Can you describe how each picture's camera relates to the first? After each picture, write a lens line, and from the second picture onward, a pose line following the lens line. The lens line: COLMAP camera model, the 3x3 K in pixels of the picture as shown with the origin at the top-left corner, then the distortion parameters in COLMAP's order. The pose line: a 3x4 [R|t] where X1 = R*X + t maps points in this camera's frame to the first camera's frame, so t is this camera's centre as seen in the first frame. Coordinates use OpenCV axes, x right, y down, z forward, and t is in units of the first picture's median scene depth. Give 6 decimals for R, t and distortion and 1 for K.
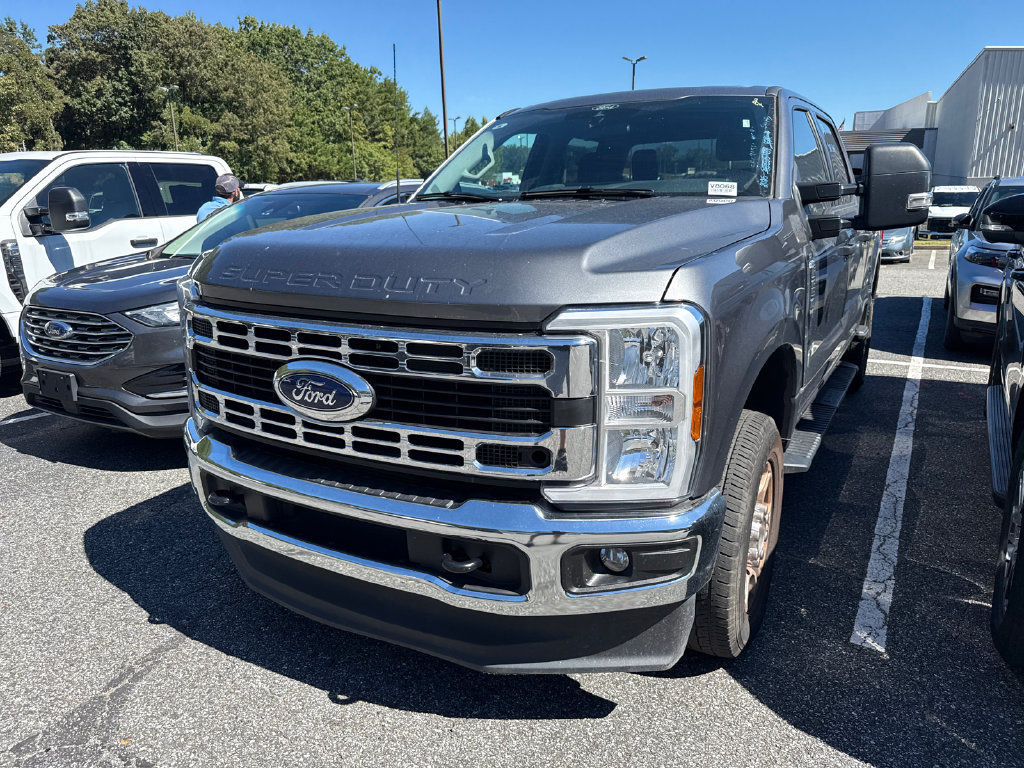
lens RADIAL K [[729.4, 0, 509.3], [0, 729.4, 389.5], [0, 0, 1]] dist [0.007726, -0.009572]
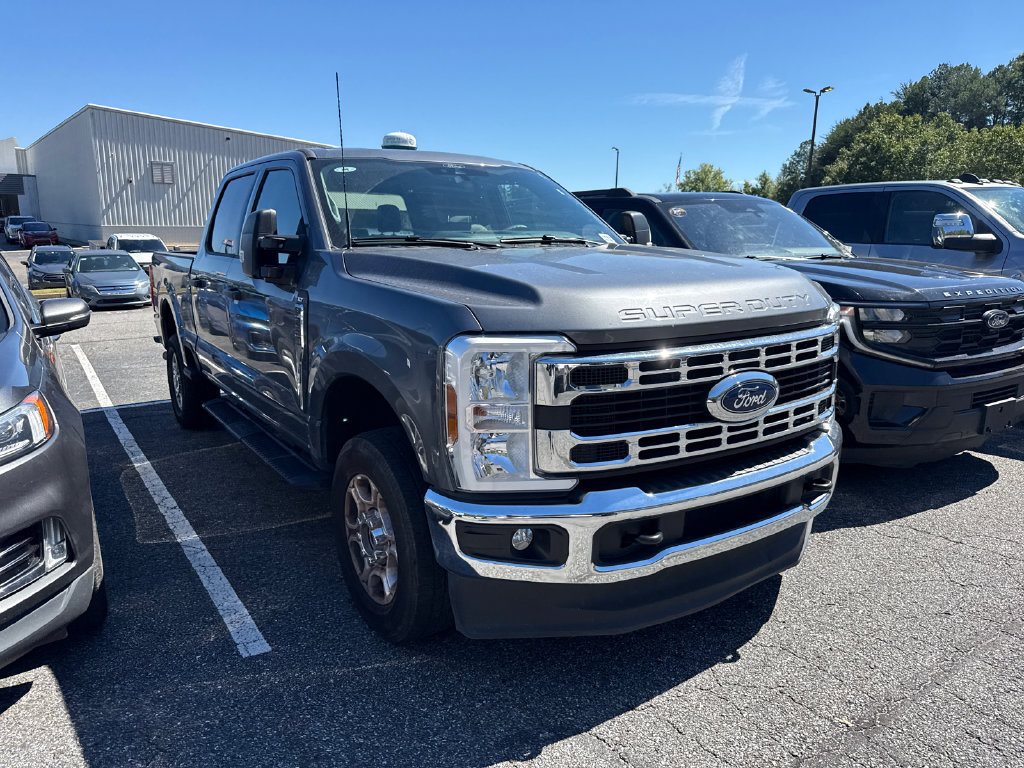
lens RADIAL K [[729.4, 0, 509.3], [0, 729.4, 389.5], [0, 0, 1]] dist [0.007726, -0.009572]
pose [[0.448373, -0.172423, 0.877059, -1.089419], [0.225751, 0.971252, 0.075532, -0.138218], [-0.864869, 0.164131, 0.474408, 0.543446]]
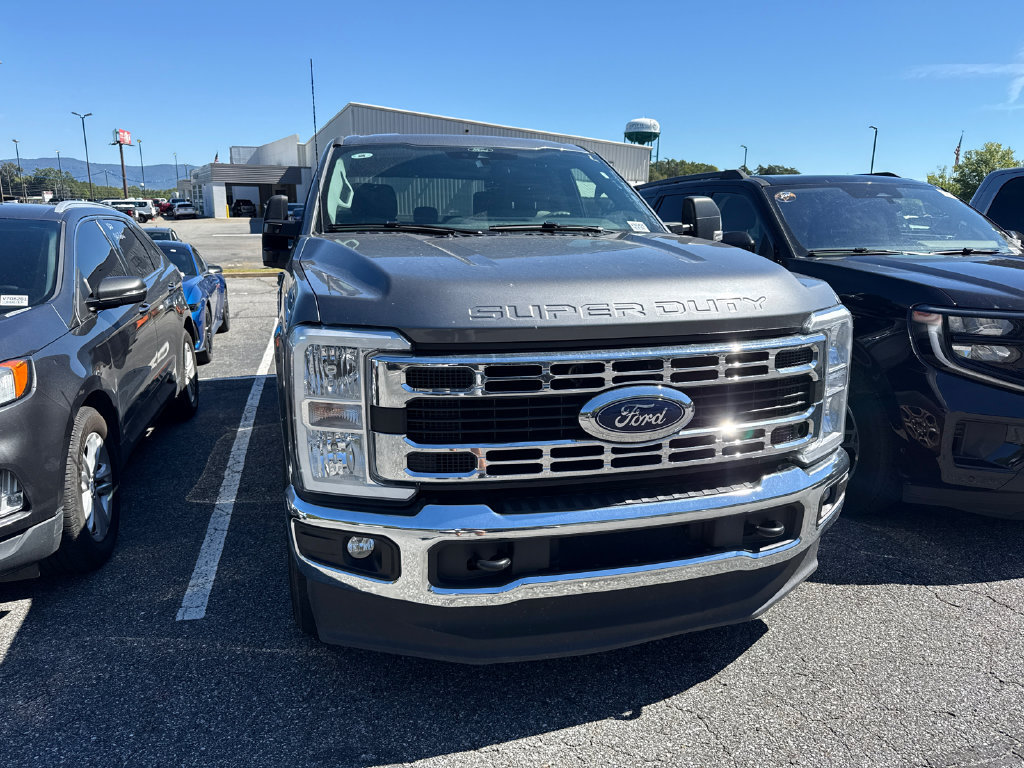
lens RADIAL K [[730.2, 0, 519.8], [0, 730.2, 382.0], [0, 0, 1]] dist [0.006460, -0.009419]
pose [[0.694646, -0.137556, 0.706077, -0.798897], [0.170962, 0.984993, 0.023700, -0.070217], [-0.698741, 0.104249, 0.707738, 0.266126]]
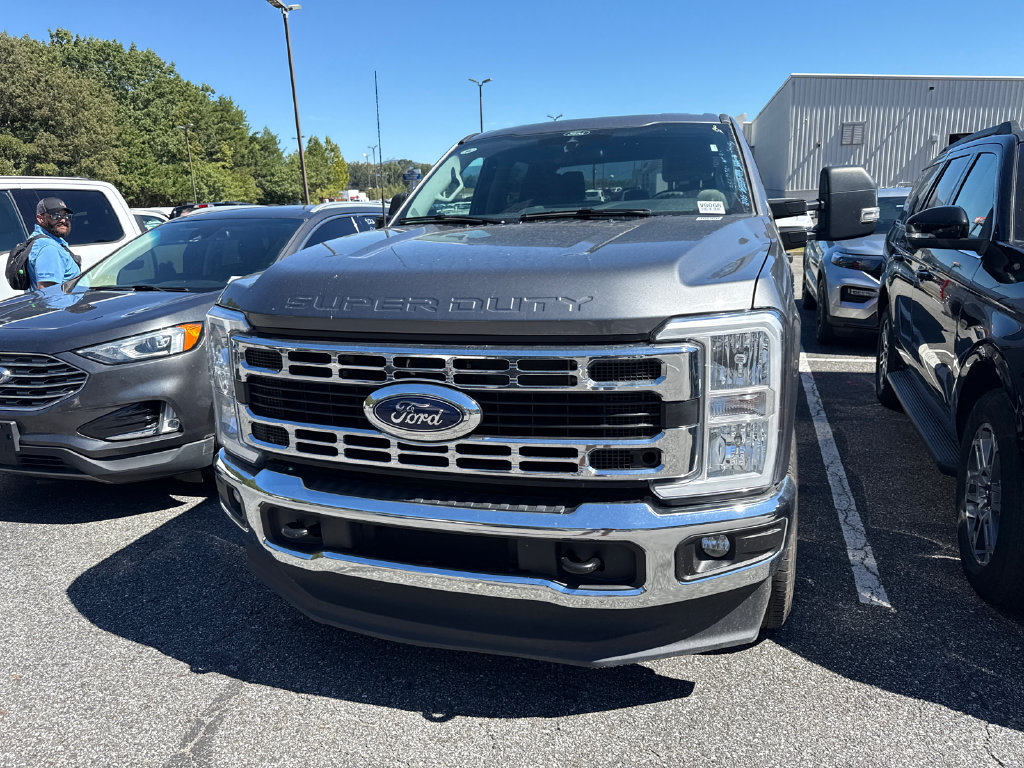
lens RADIAL K [[730.0, 0, 508.5], [0, 730.0, 386.0], [0, 0, 1]] dist [0.005981, -0.006336]
pose [[0.979645, -0.065626, 0.189710, -0.236574], [0.070874, 0.997264, -0.021005, -0.003421], [-0.187812, 0.034023, 0.981615, -0.020022]]
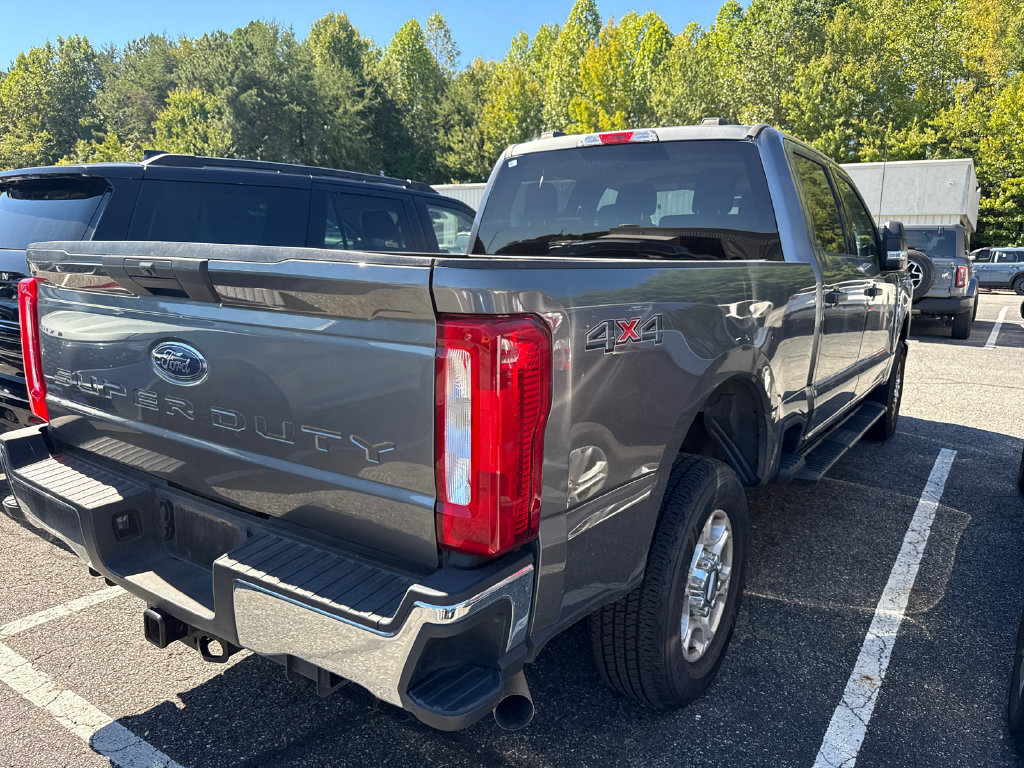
lens RADIAL K [[742.7, 0, 542.6], [0, 742.7, 388.2], [0, 0, 1]] dist [0.012660, -0.027528]
pose [[-0.998678, -0.019775, 0.047447, 0.591411], [0.002739, 0.901256, 0.433279, -0.838928], [-0.051330, 0.432836, -0.900010, 3.199286]]
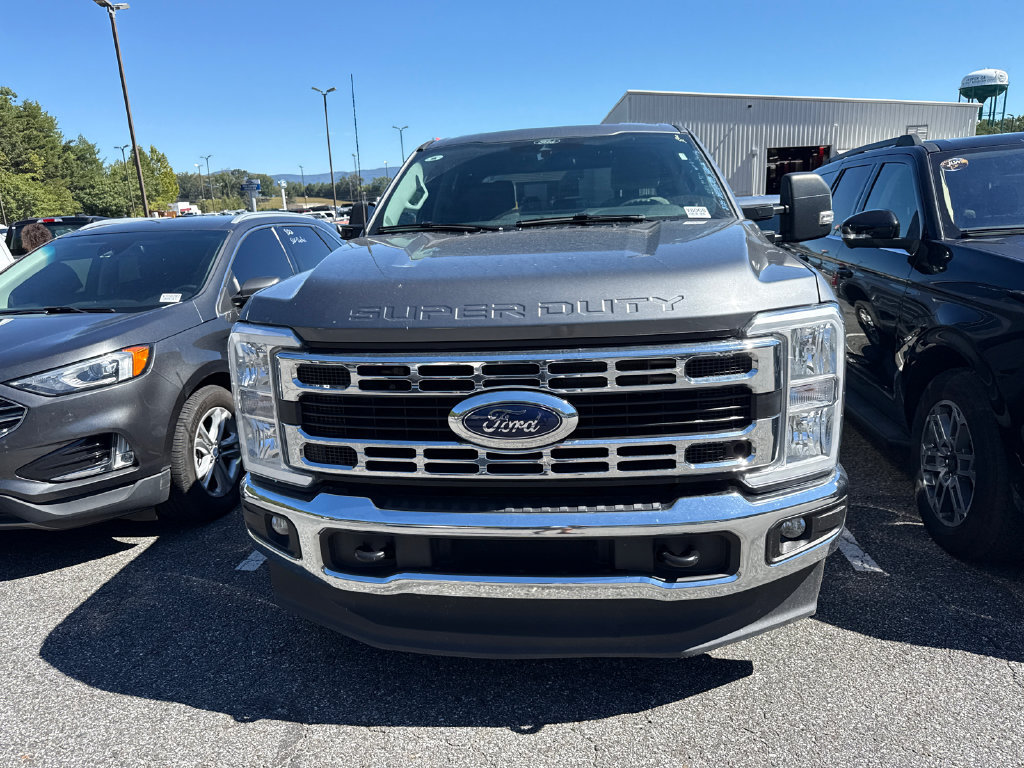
lens RADIAL K [[729.4, 0, 509.3], [0, 729.4, 389.5], [0, 0, 1]] dist [0.007726, -0.009572]
pose [[0.917724, -0.118890, 0.379009, -0.458946], [0.132735, 0.991096, -0.010509, -0.021485], [-0.374384, 0.059952, 0.925333, 0.049652]]
